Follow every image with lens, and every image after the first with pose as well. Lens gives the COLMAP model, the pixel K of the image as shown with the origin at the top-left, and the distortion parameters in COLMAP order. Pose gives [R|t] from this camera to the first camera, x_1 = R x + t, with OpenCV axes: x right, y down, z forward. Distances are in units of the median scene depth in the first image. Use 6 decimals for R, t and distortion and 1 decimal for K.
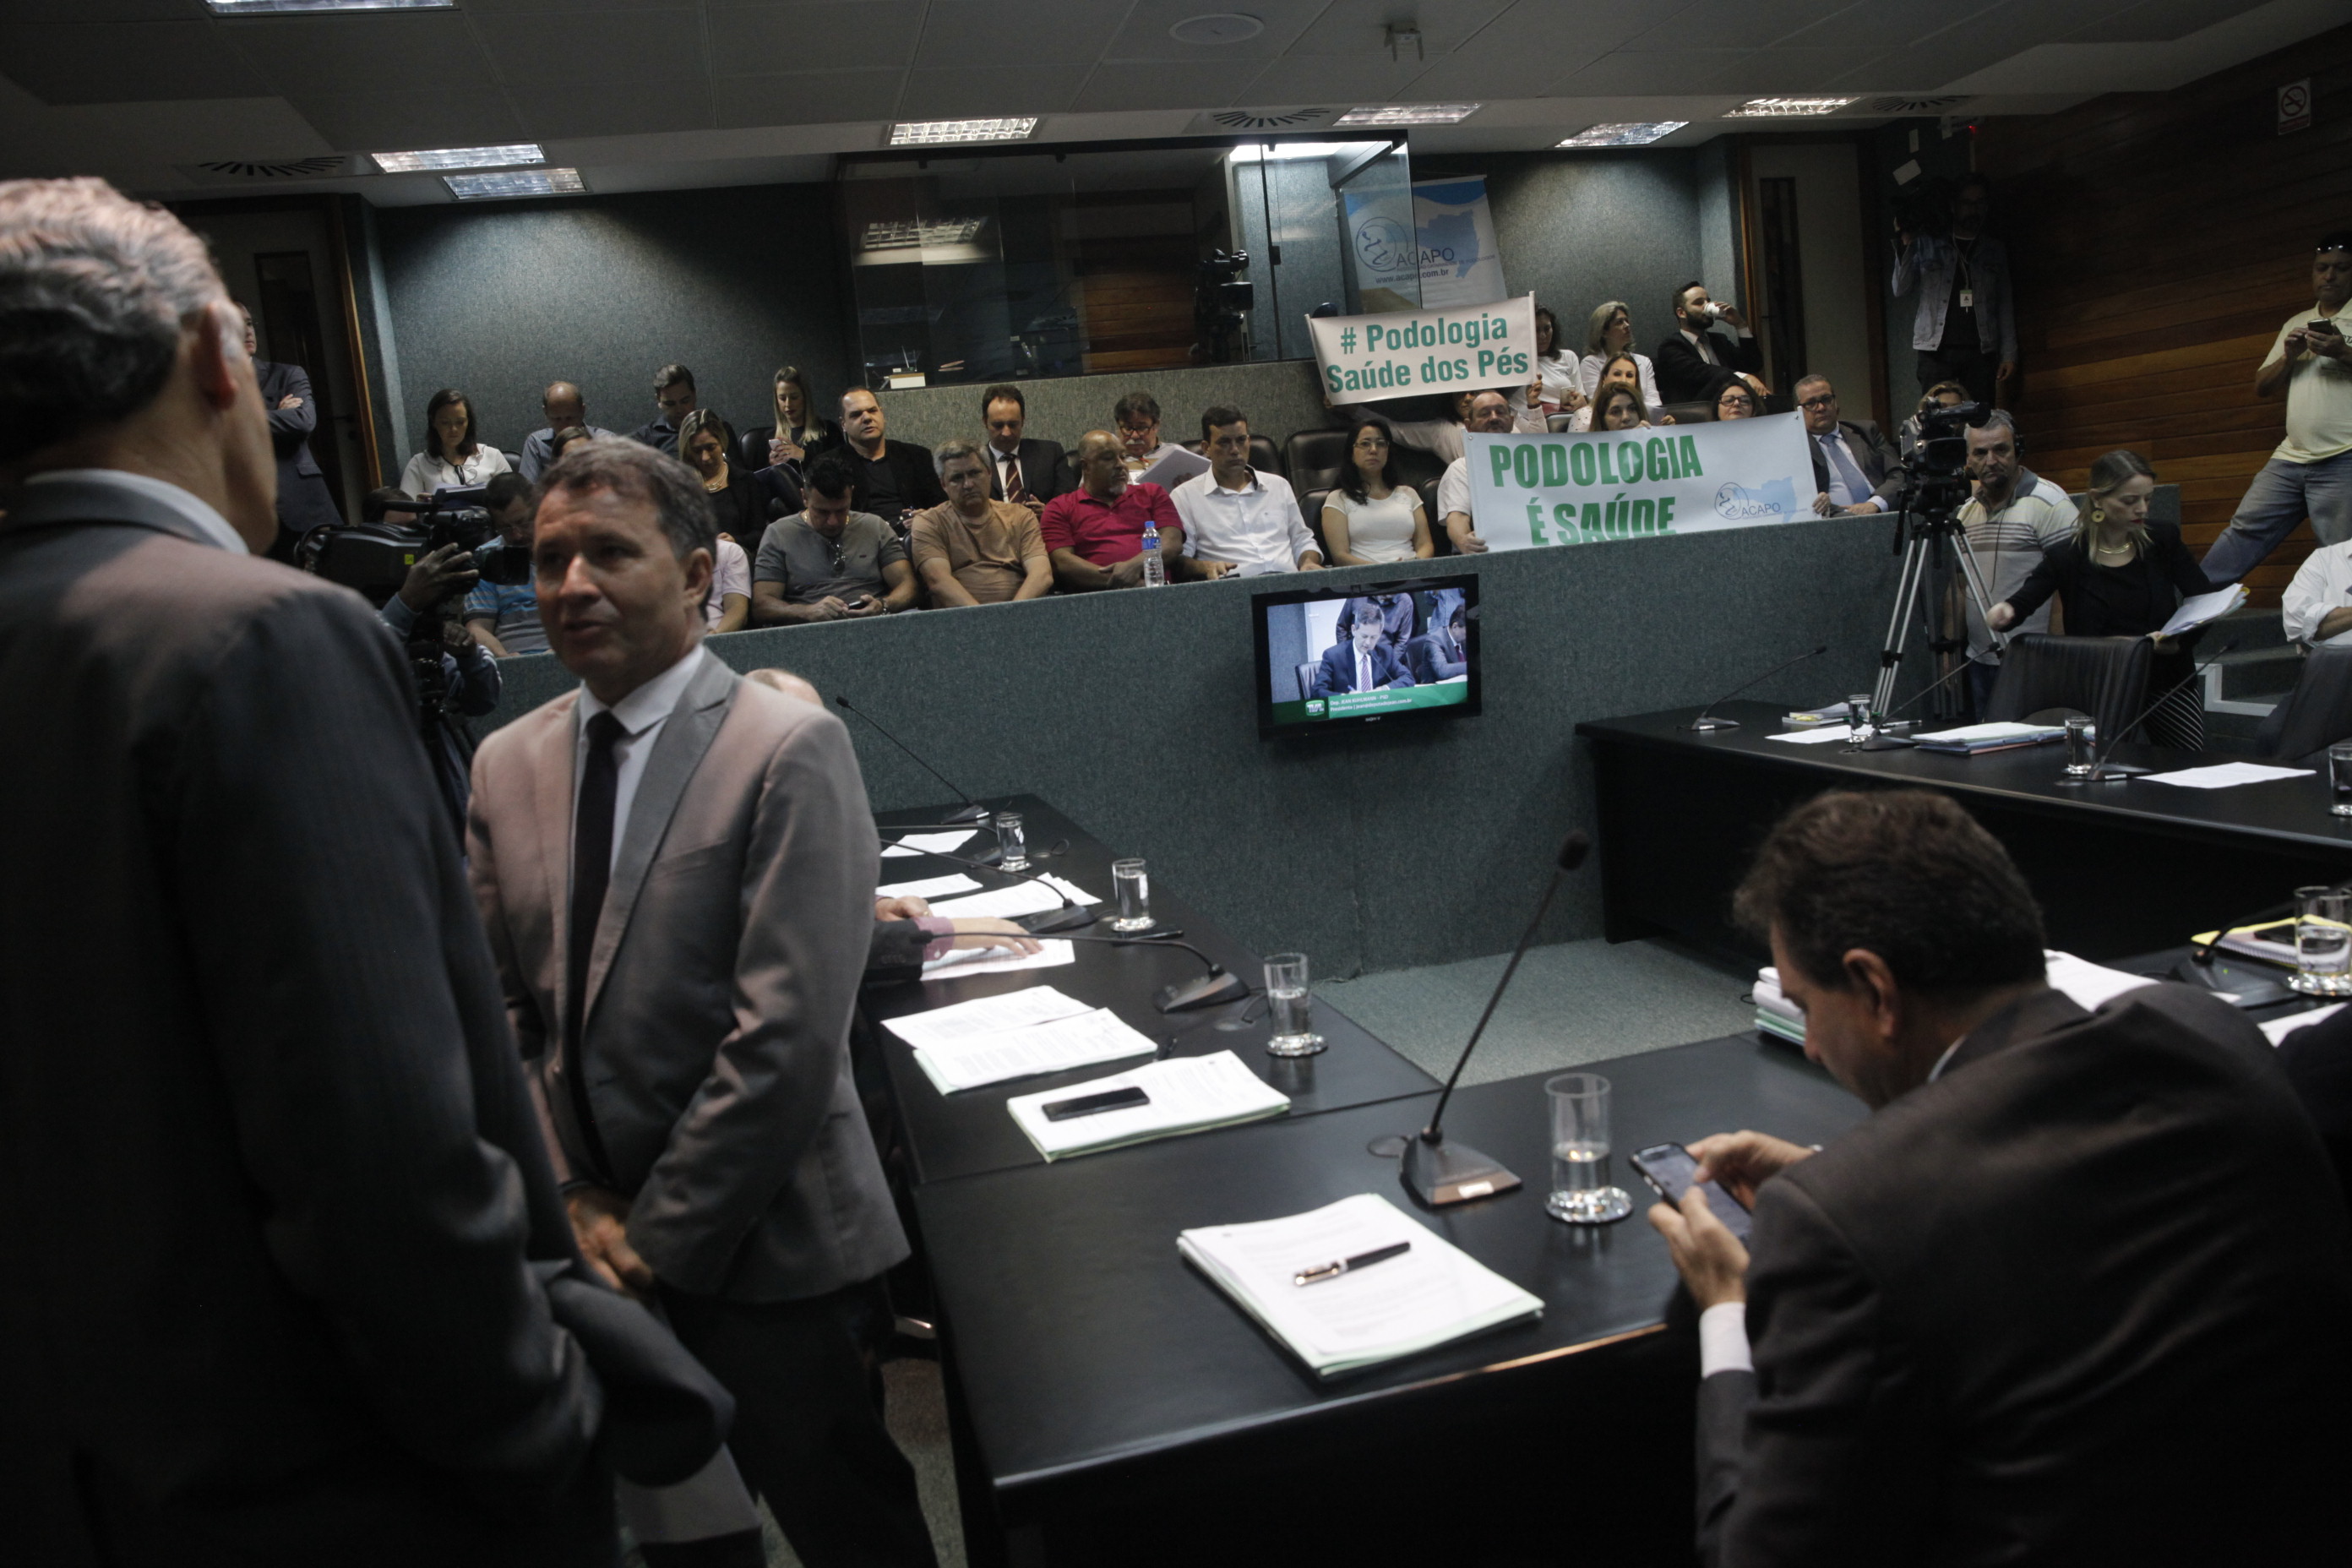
lens RADIAL K [[1617.0, 0, 1177.8], [0, 1617.0, 795.4], [0, 0, 1]] dist [-0.098843, 0.066868]
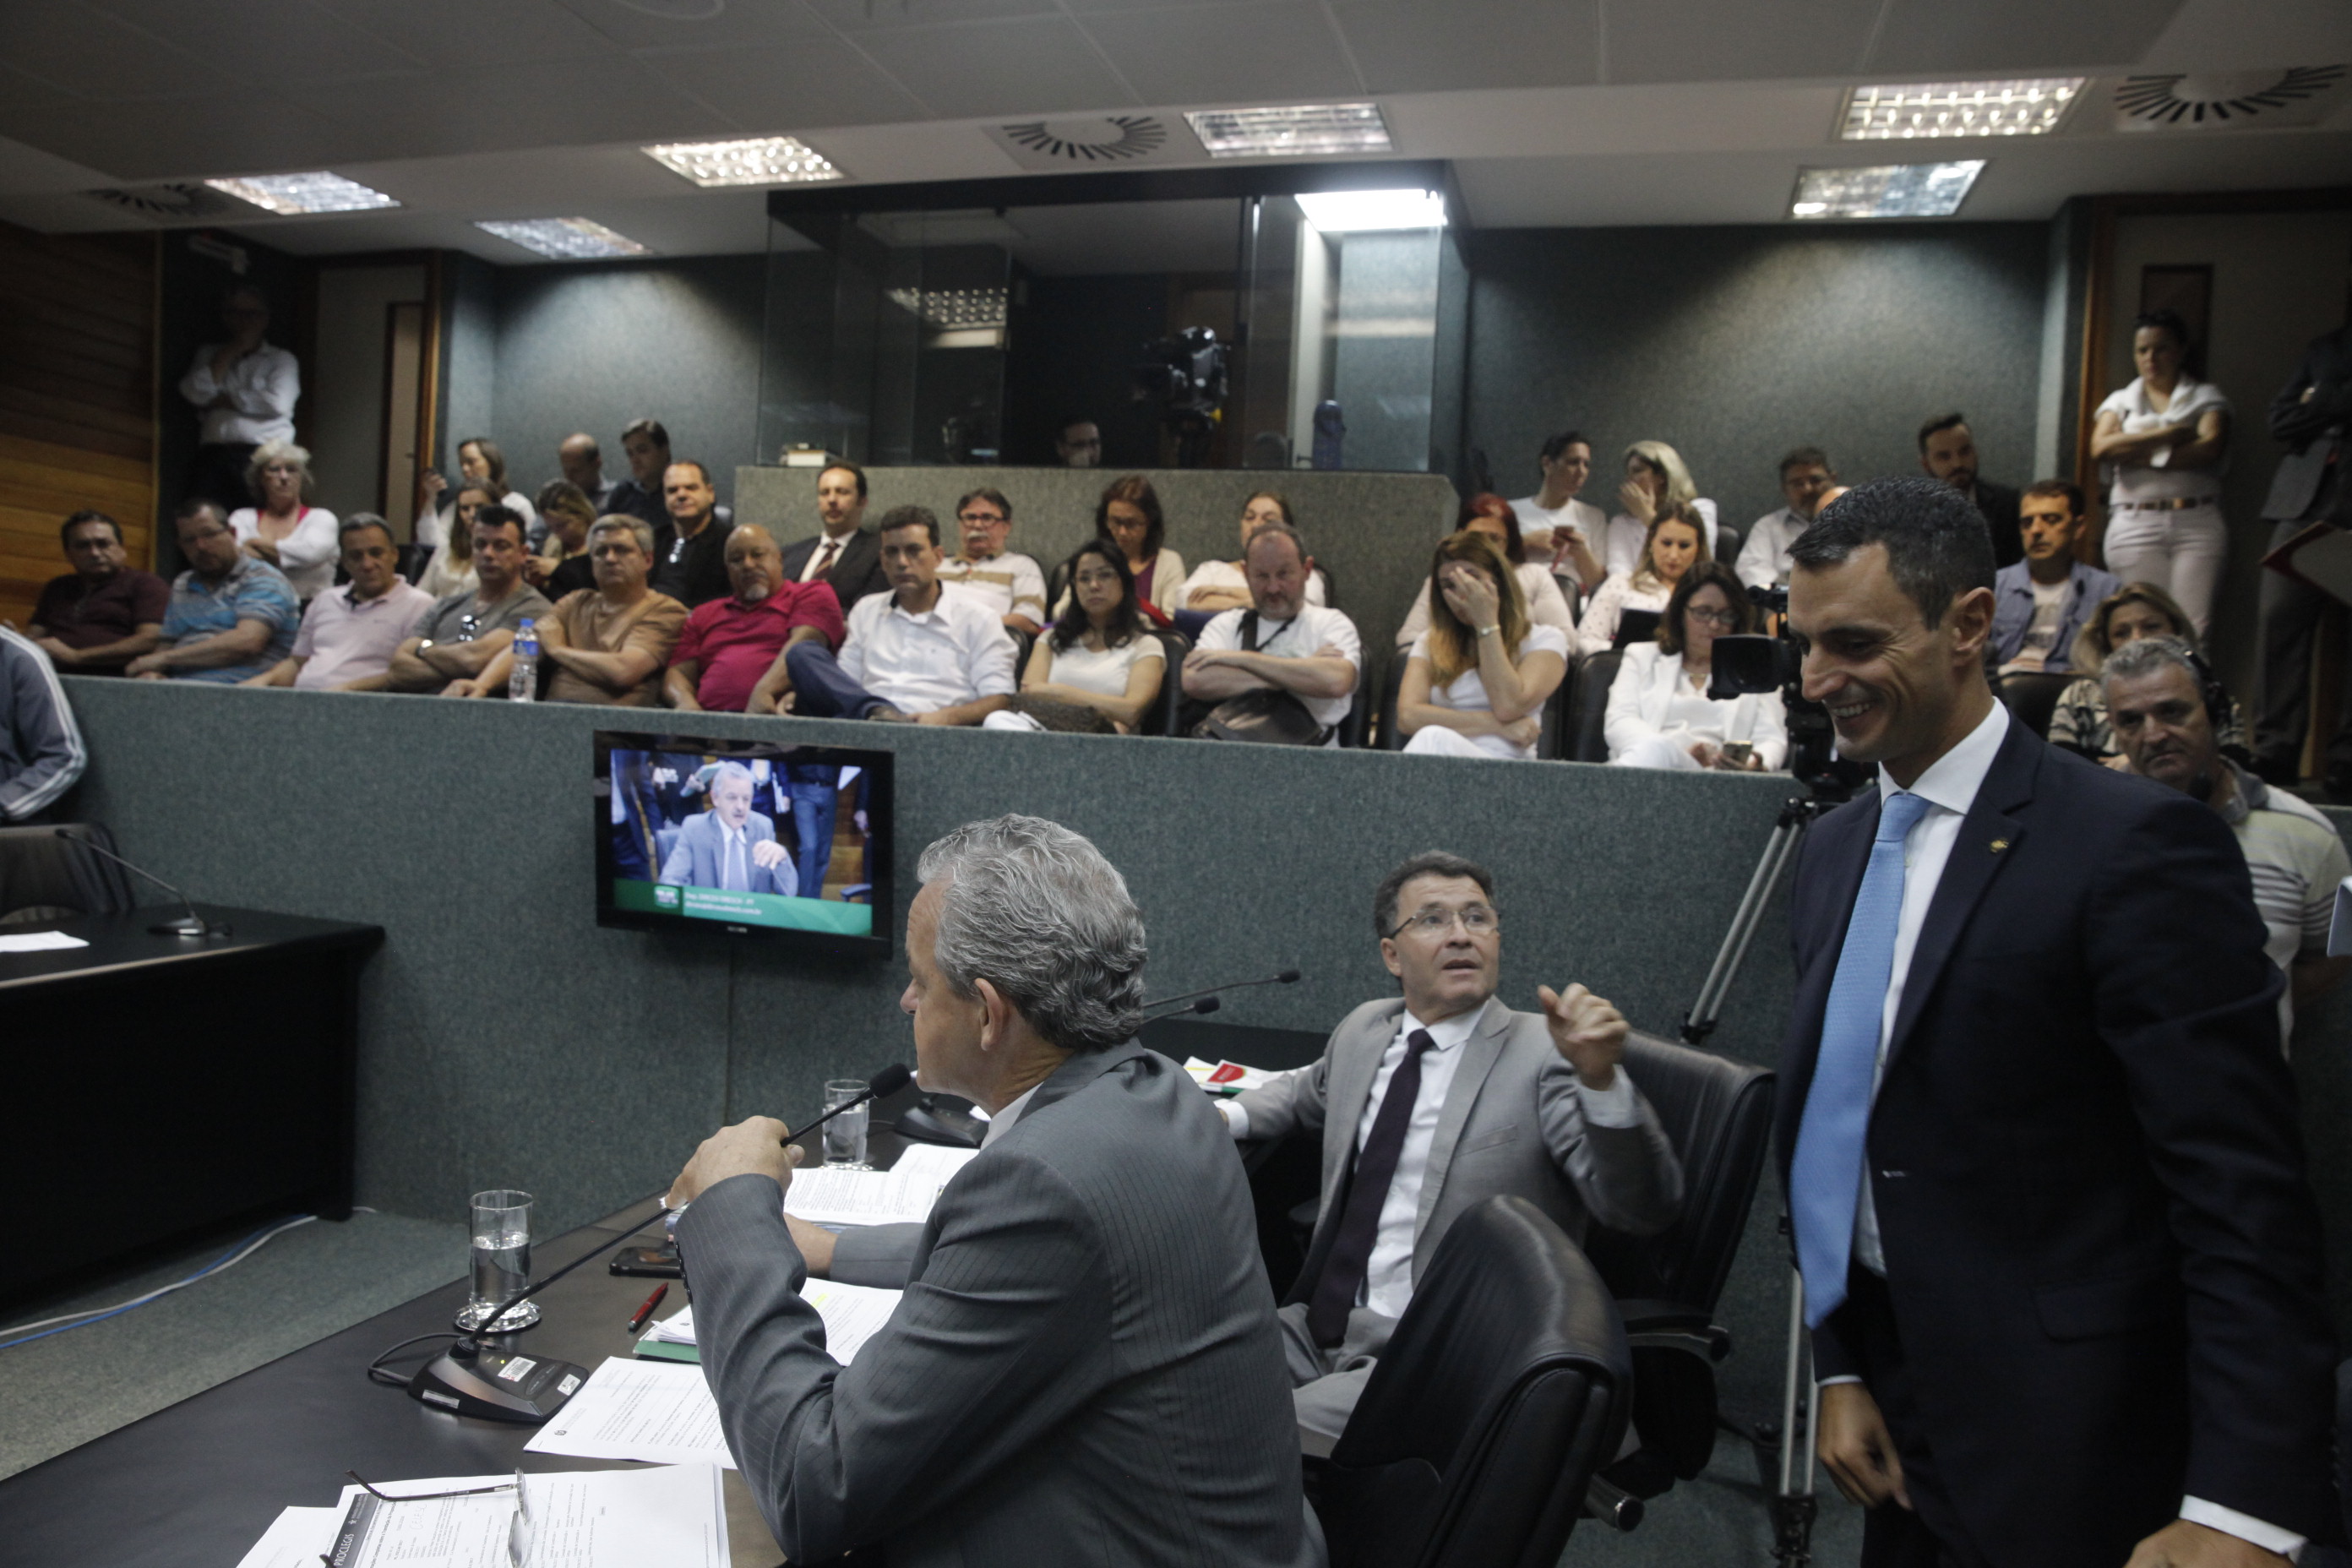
lens RADIAL K [[1617.0, 0, 1166.8], [0, 1617.0, 787.8], [0, 0, 1]] dist [-0.098843, 0.066868]
pose [[0.853367, 0.168671, -0.493270, 0.546550], [-0.212822, 0.976489, -0.034281, -0.109399], [0.475891, 0.134233, 0.869201, 0.409963]]
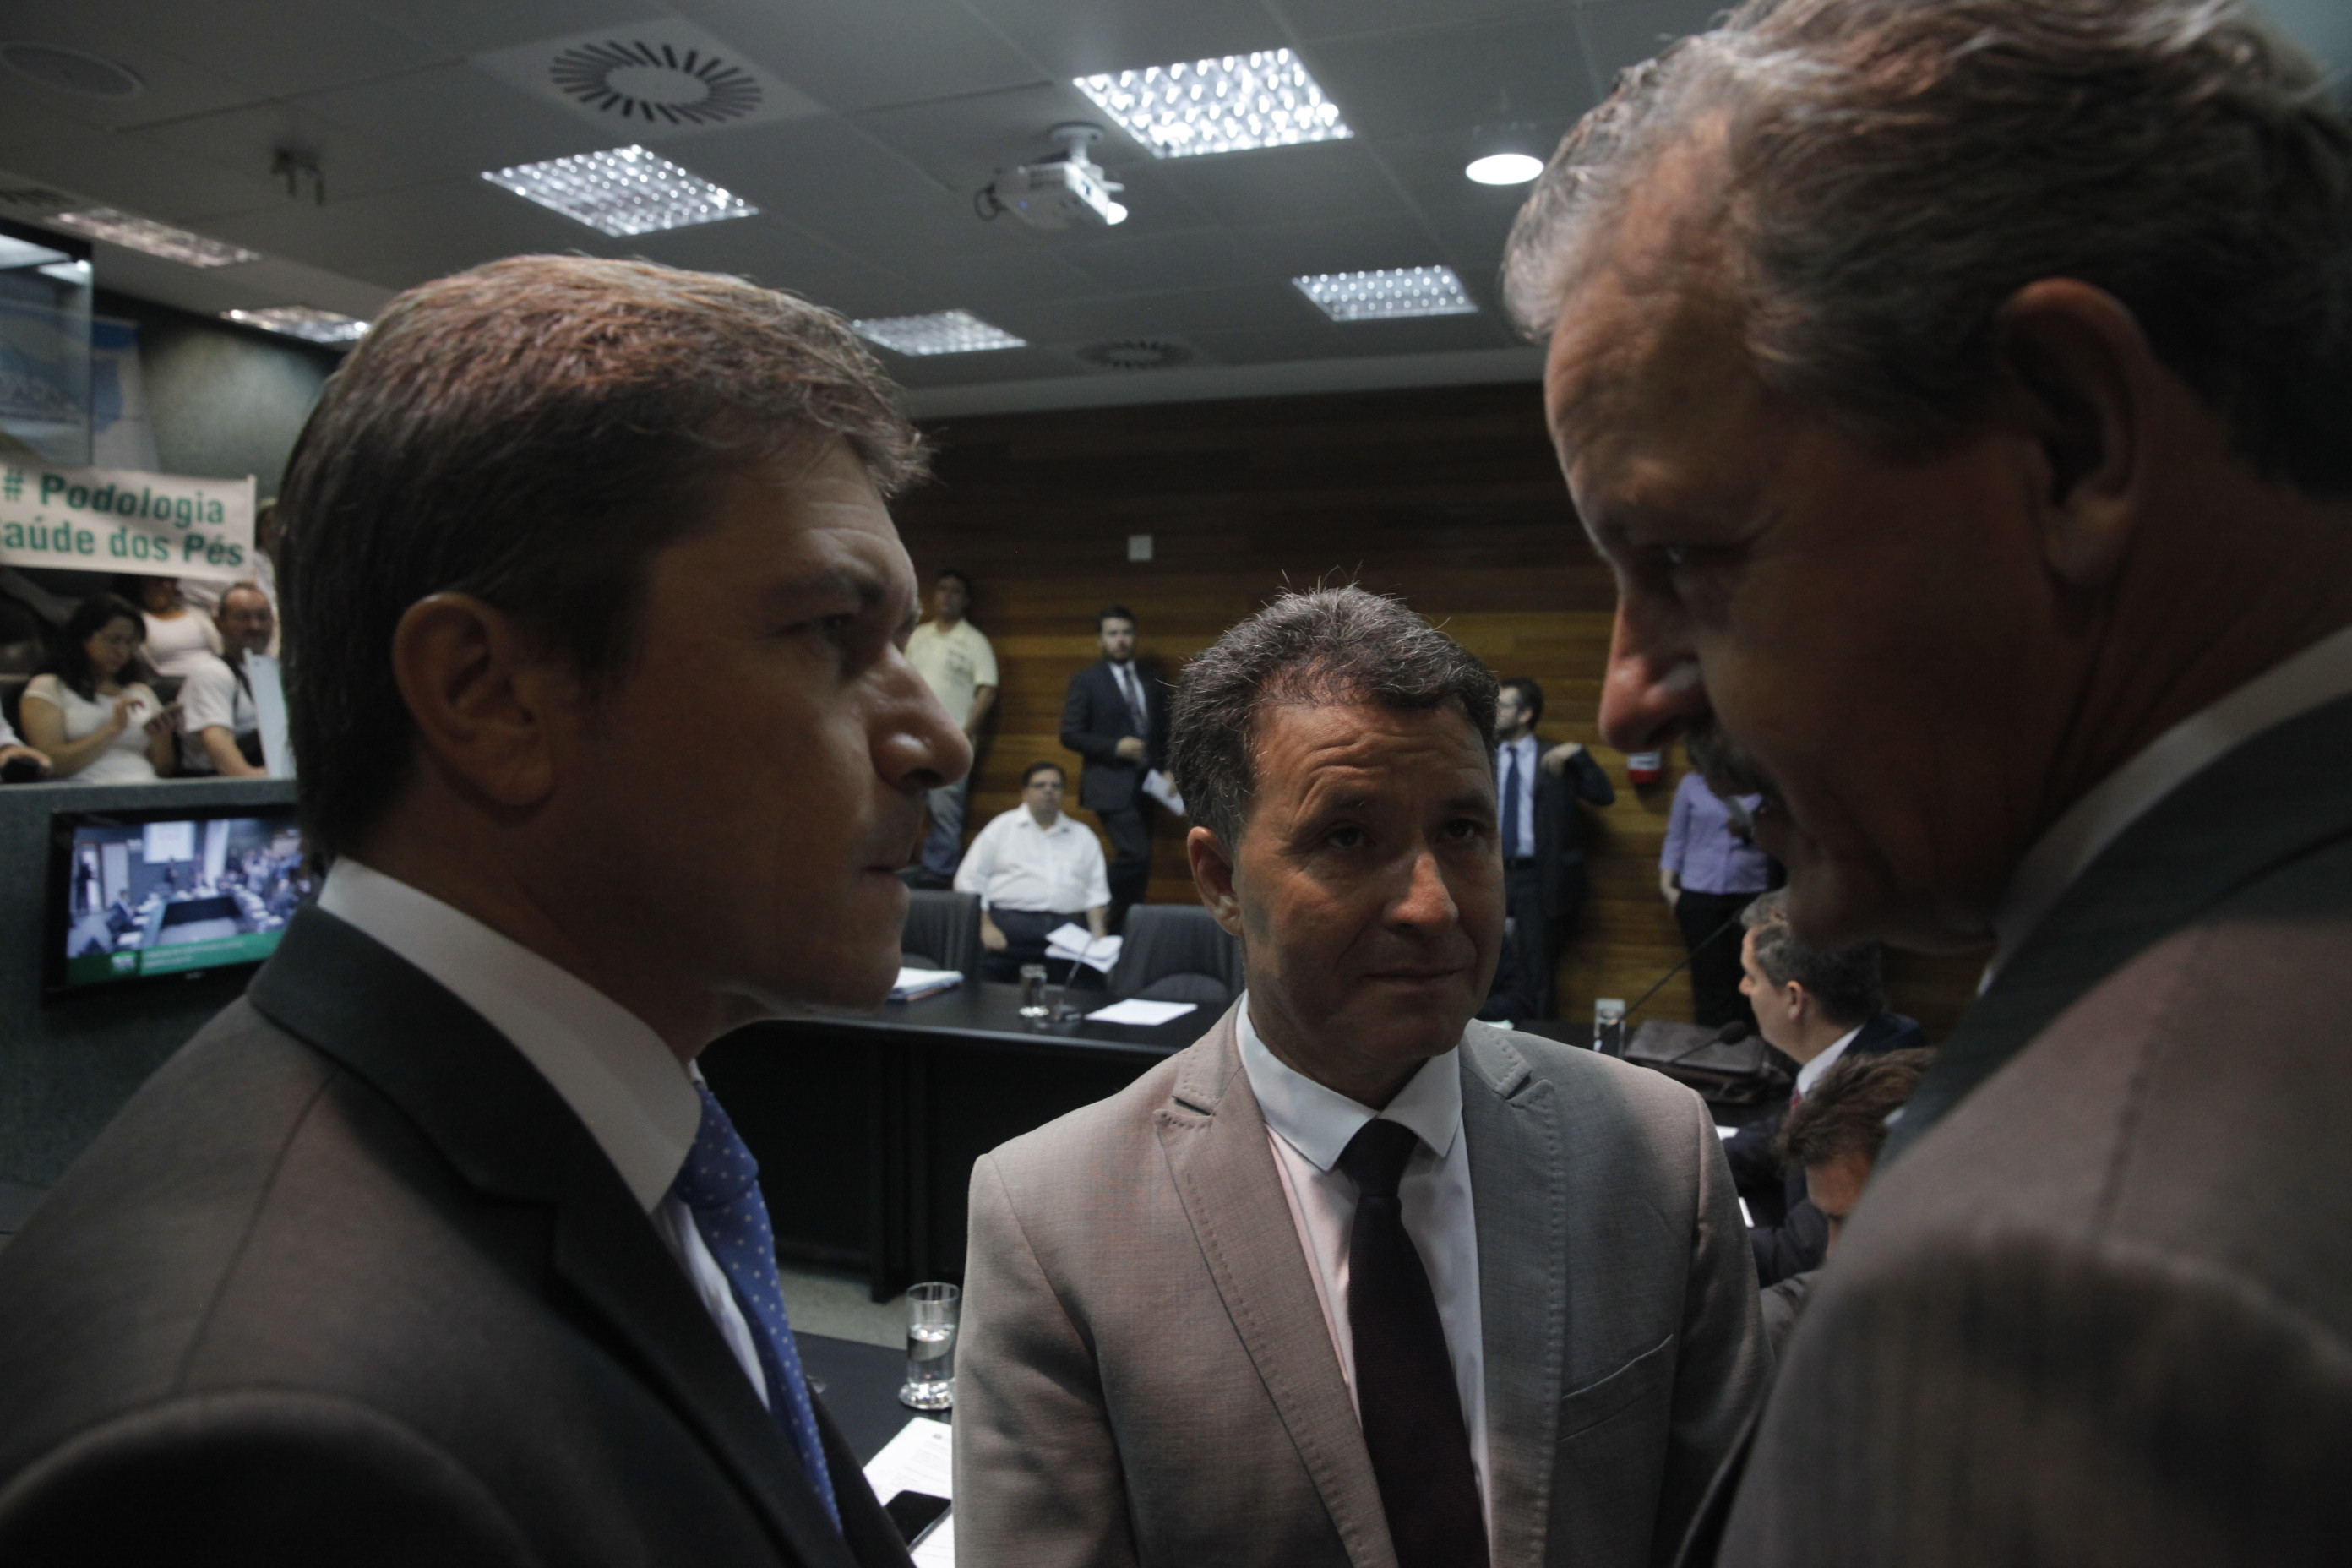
lens RADIAL K [[1617.0, 0, 1194.2], [0, 1617.0, 767.6], [0, 0, 1]] dist [-0.098843, 0.066868]
pose [[0.556240, 0.082868, 0.826879, -0.216576], [0.054750, 0.989200, -0.135966, -0.016010], [-0.829216, 0.120901, 0.545696, 0.145654]]
